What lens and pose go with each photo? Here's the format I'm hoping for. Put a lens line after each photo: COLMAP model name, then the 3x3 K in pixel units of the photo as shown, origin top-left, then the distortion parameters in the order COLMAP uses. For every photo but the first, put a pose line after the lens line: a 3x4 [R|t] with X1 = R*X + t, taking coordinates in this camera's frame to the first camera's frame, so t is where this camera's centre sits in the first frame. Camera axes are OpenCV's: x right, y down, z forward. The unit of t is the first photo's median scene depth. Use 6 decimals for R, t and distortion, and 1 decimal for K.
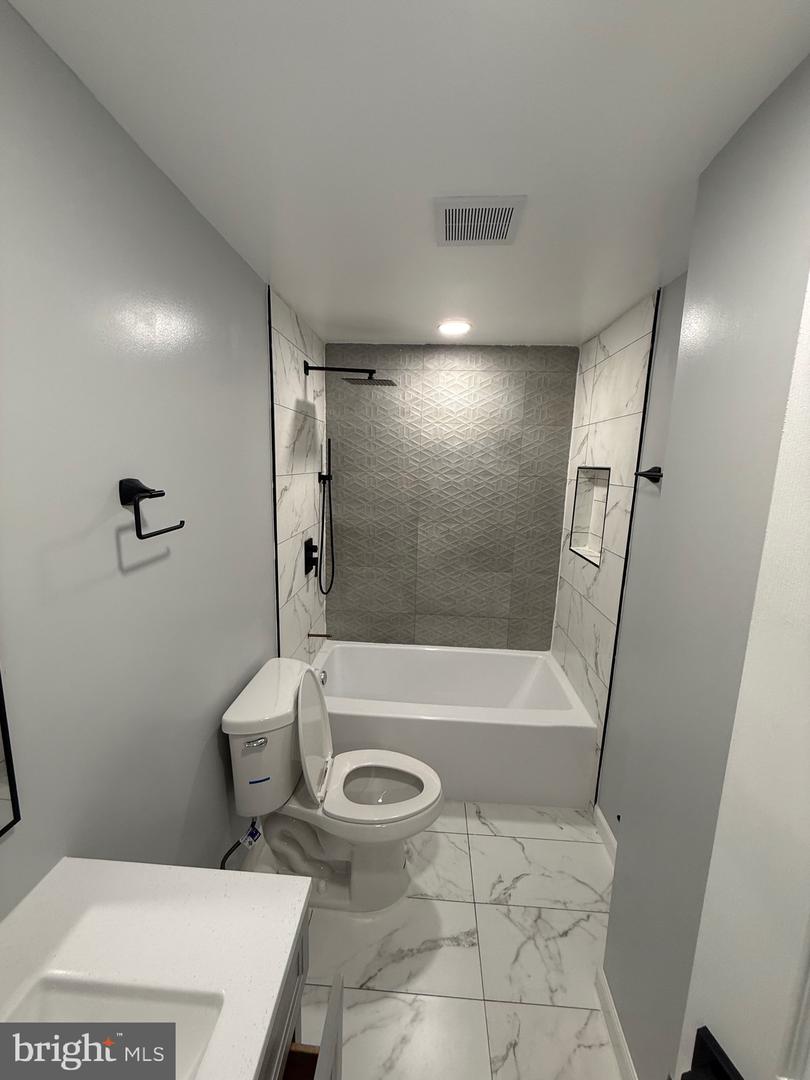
lens RADIAL K [[428.0, 0, 399.4], [0, 428.0, 537.1], [0, 0, 1]] dist [-0.000712, -0.000038]
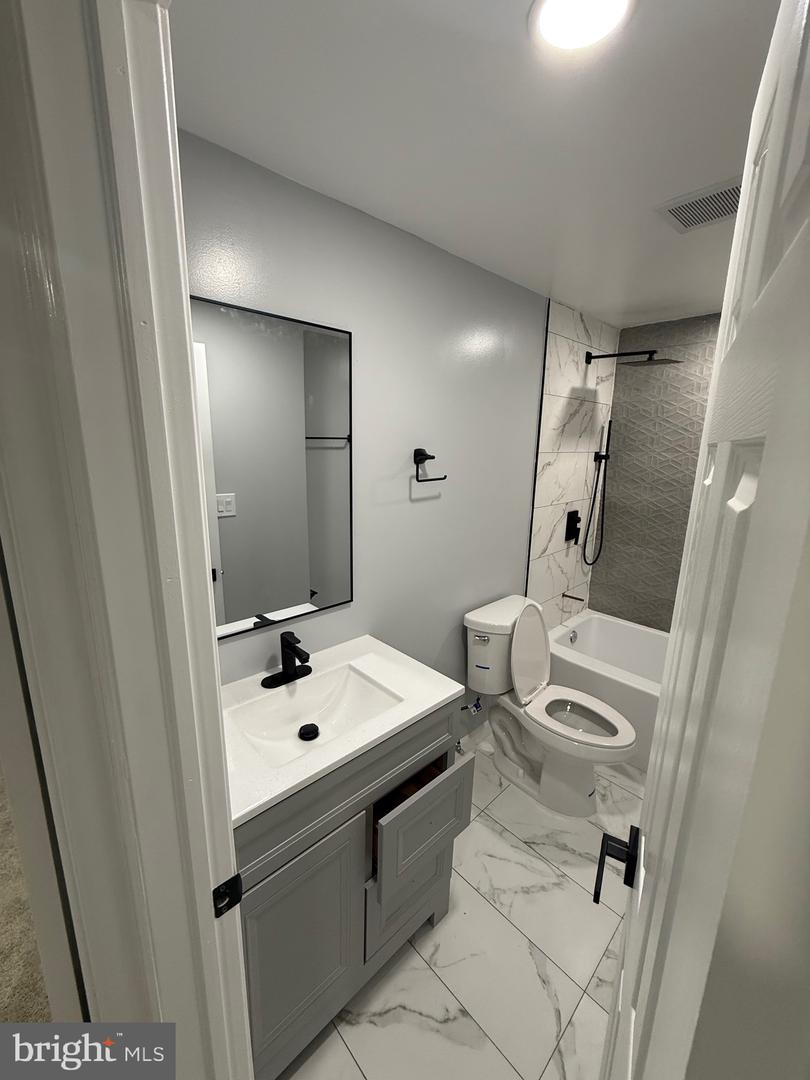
lens RADIAL K [[428.0, 0, 400.0], [0, 428.0, 543.9], [0, 0, 1]] dist [-0.000712, -0.000038]
pose [[0.721234, 0.147388, -0.676830, 0.264685], [-0.117361, 0.988975, 0.090300, 0.048109], [0.682677, 0.014306, 0.730580, -0.162478]]
